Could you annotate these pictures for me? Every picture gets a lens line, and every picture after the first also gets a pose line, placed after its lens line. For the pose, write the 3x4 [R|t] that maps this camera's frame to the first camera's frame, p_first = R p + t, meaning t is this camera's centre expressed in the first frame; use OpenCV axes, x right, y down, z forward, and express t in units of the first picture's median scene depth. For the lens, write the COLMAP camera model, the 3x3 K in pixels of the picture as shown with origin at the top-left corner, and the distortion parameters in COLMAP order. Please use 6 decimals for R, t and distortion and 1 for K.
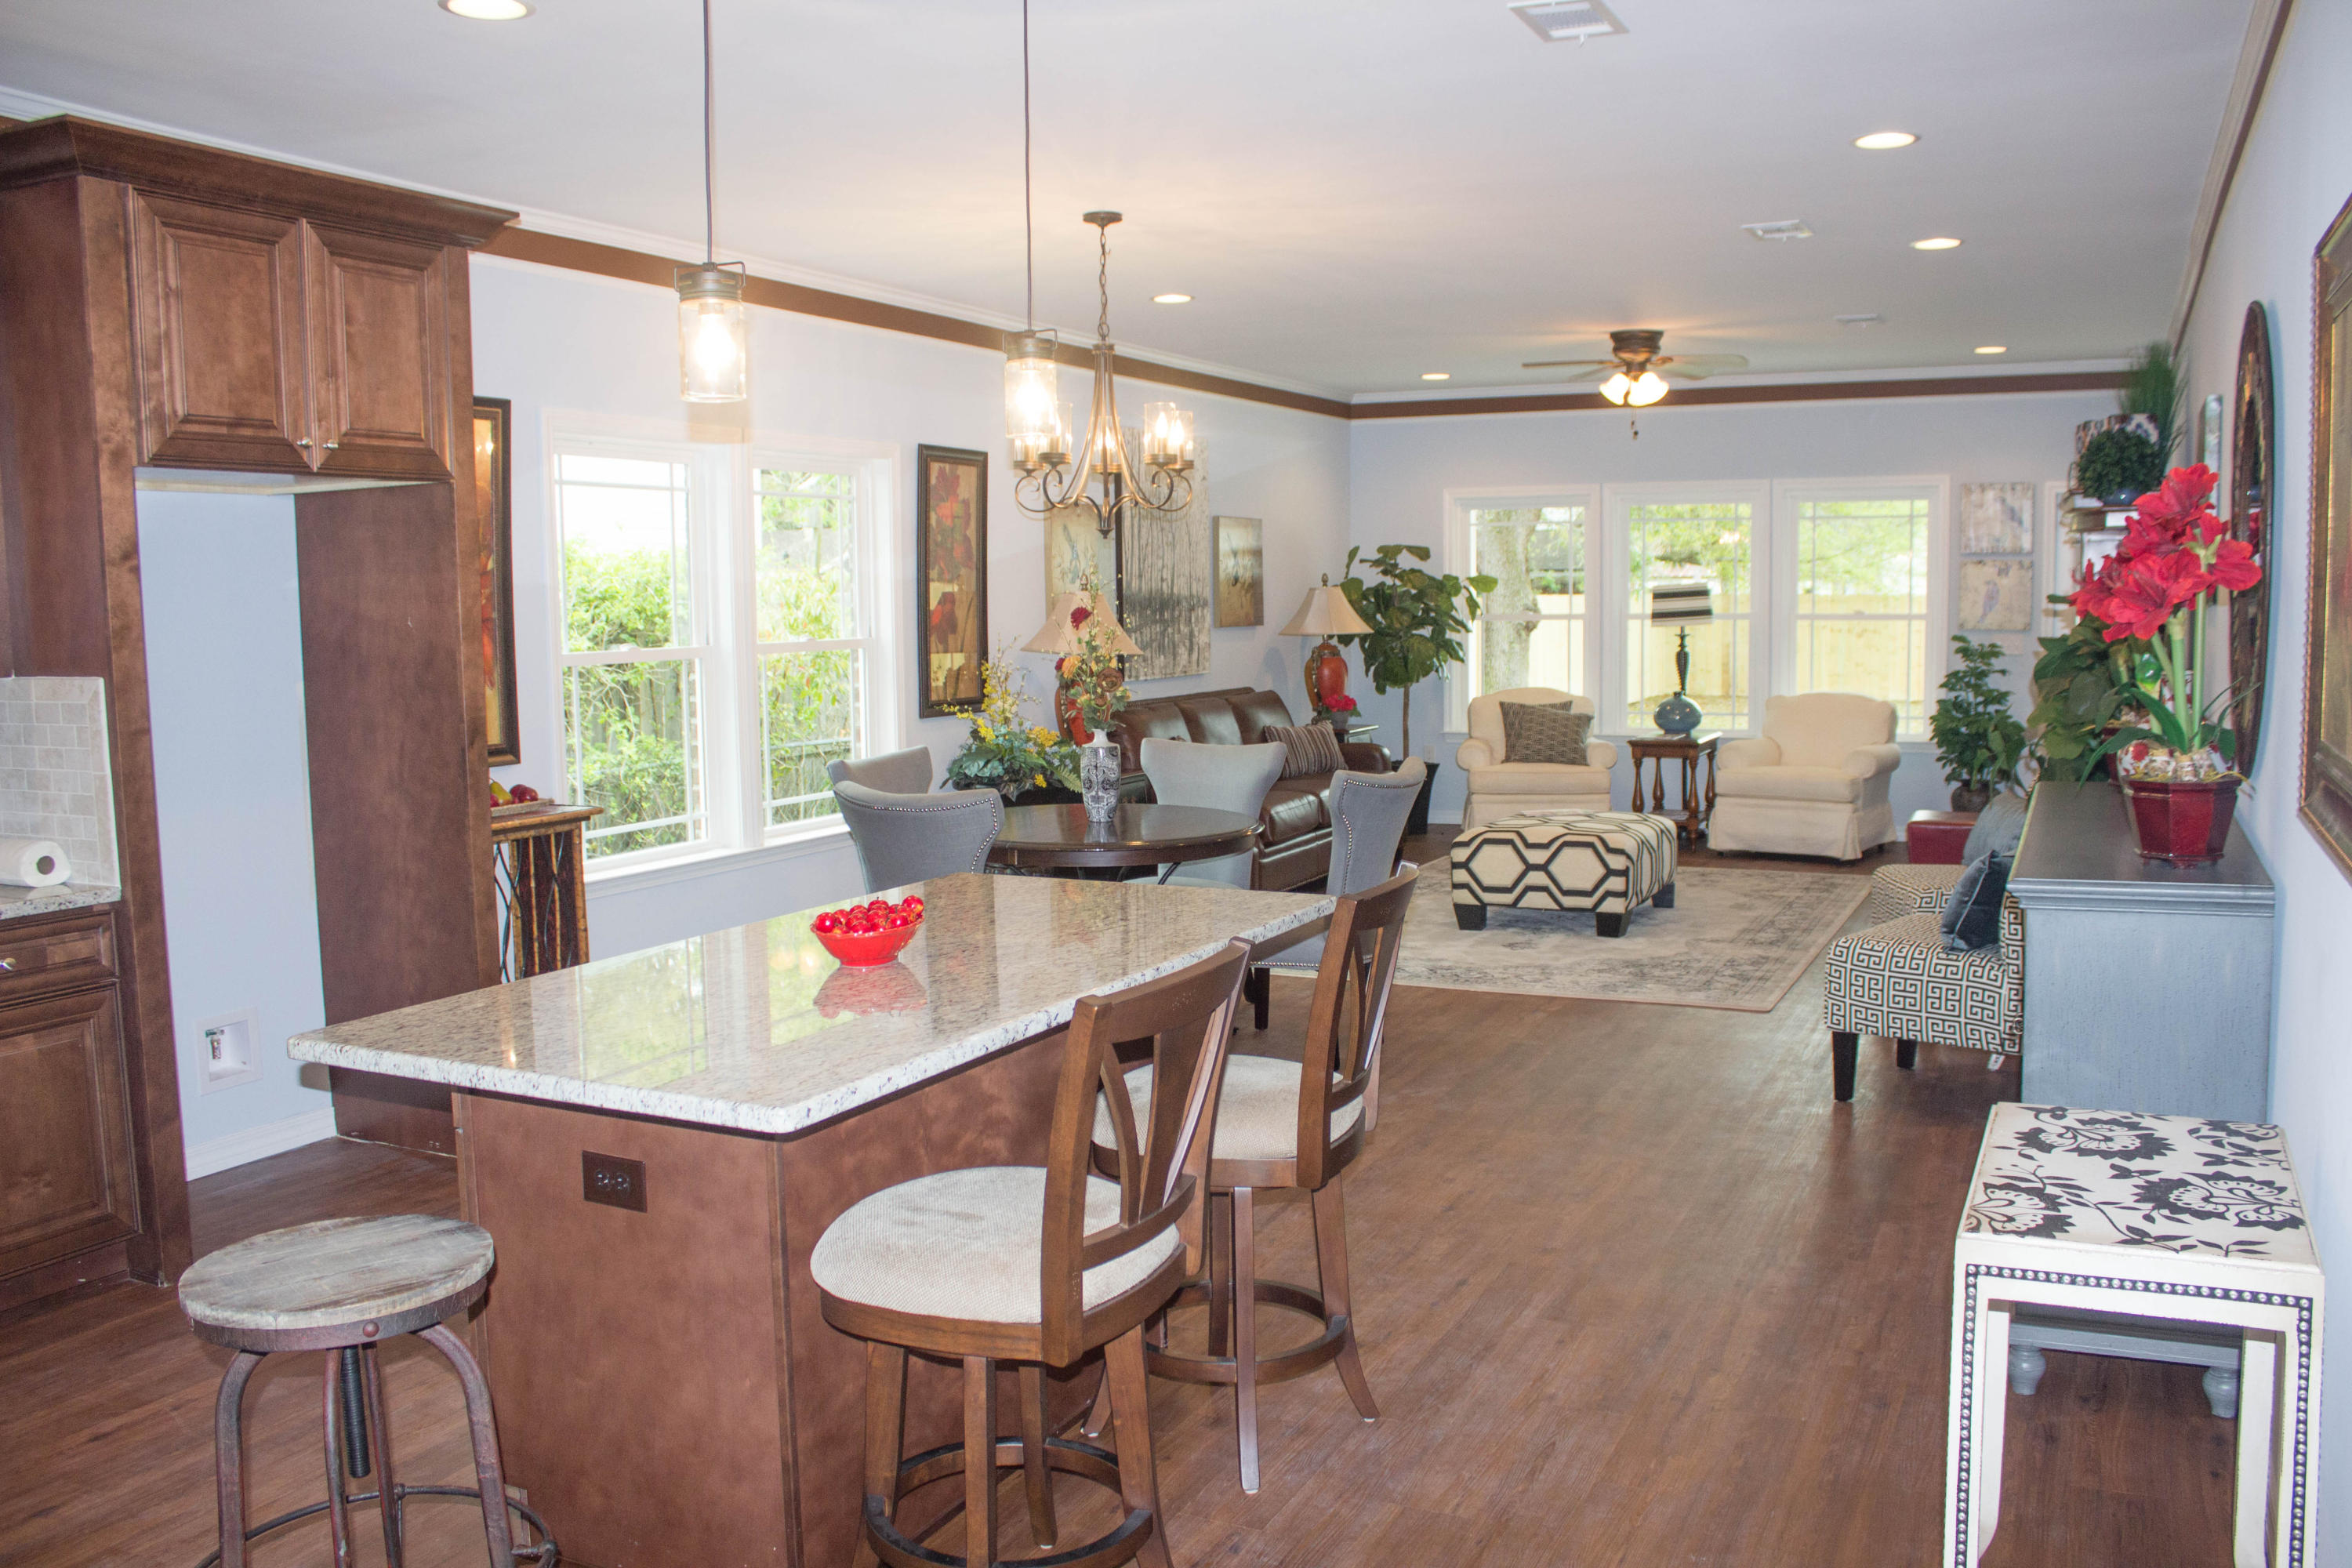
lens RADIAL K [[1951.9, 0, 1176.0], [0, 1951.9, 784.0], [0, 0, 1]] dist [-0.162527, 0.129570]
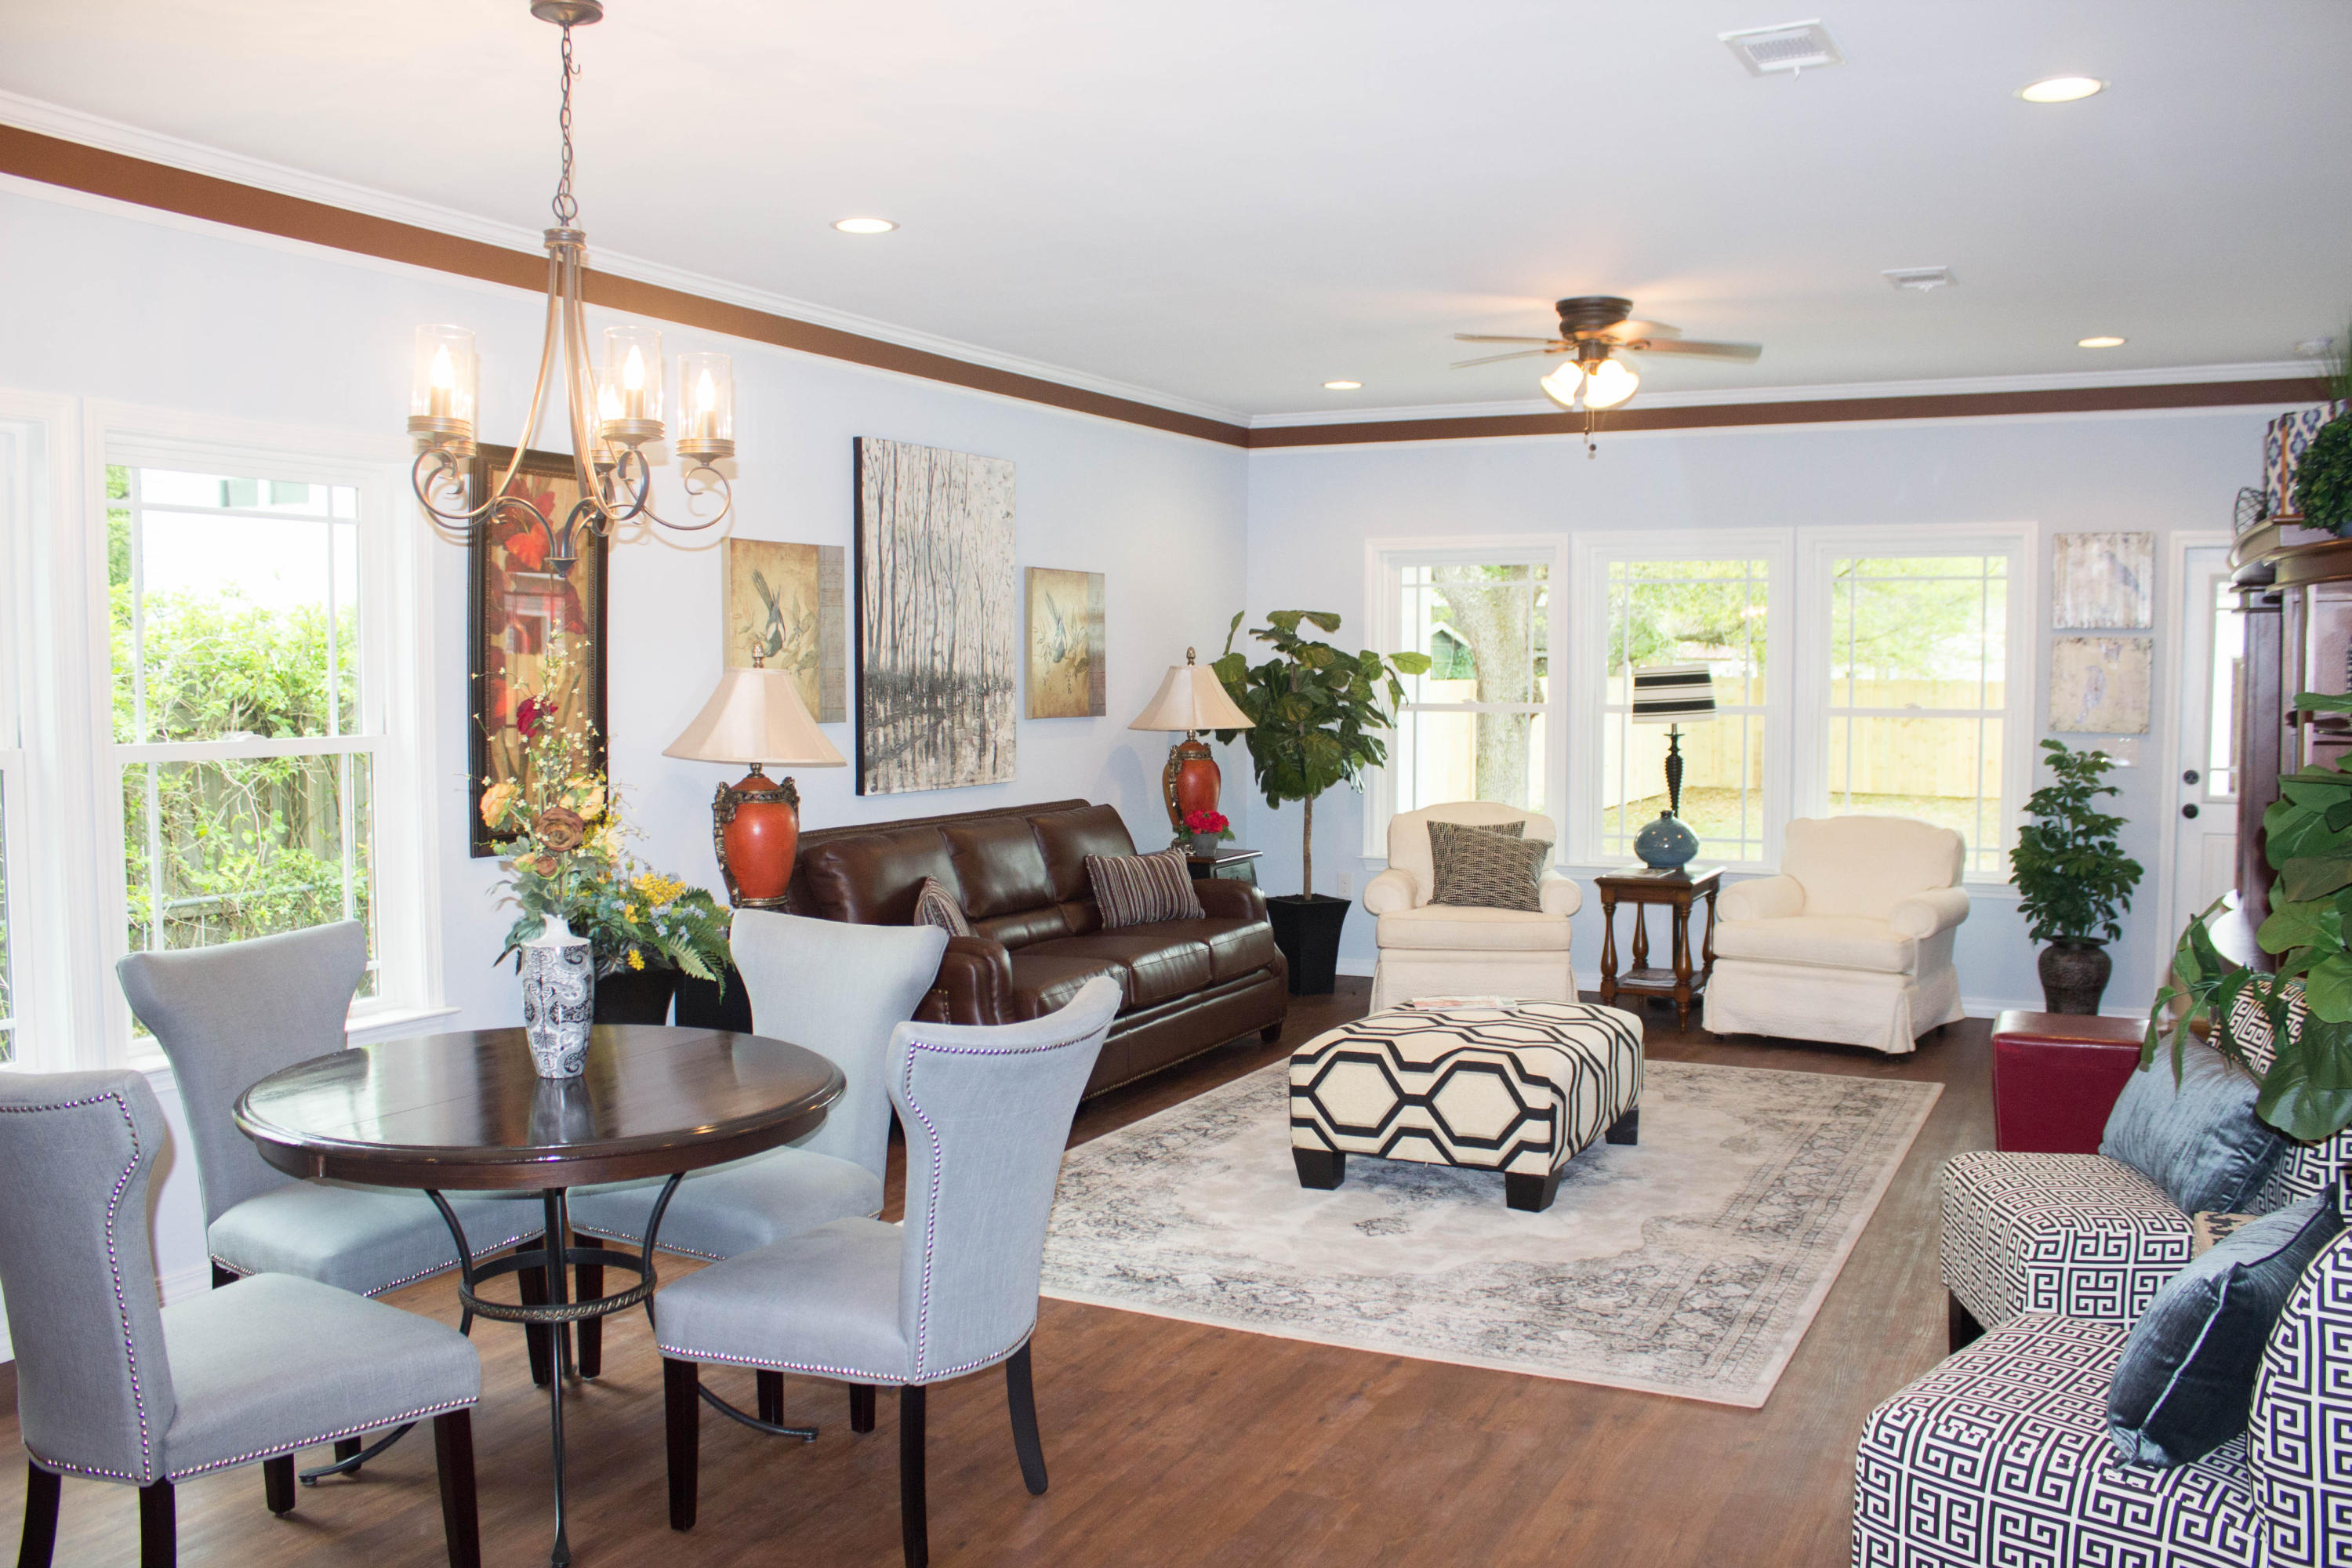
lens RADIAL K [[1951.9, 0, 1176.0], [0, 1951.9, 784.0], [0, 0, 1]] dist [-0.162527, 0.129570]
pose [[0.999692, 0.013976, -0.020509, 0.090181], [-0.014762, 0.999143, -0.038680, -0.027882], [0.019951, 0.038971, 0.999041, 0.265519]]
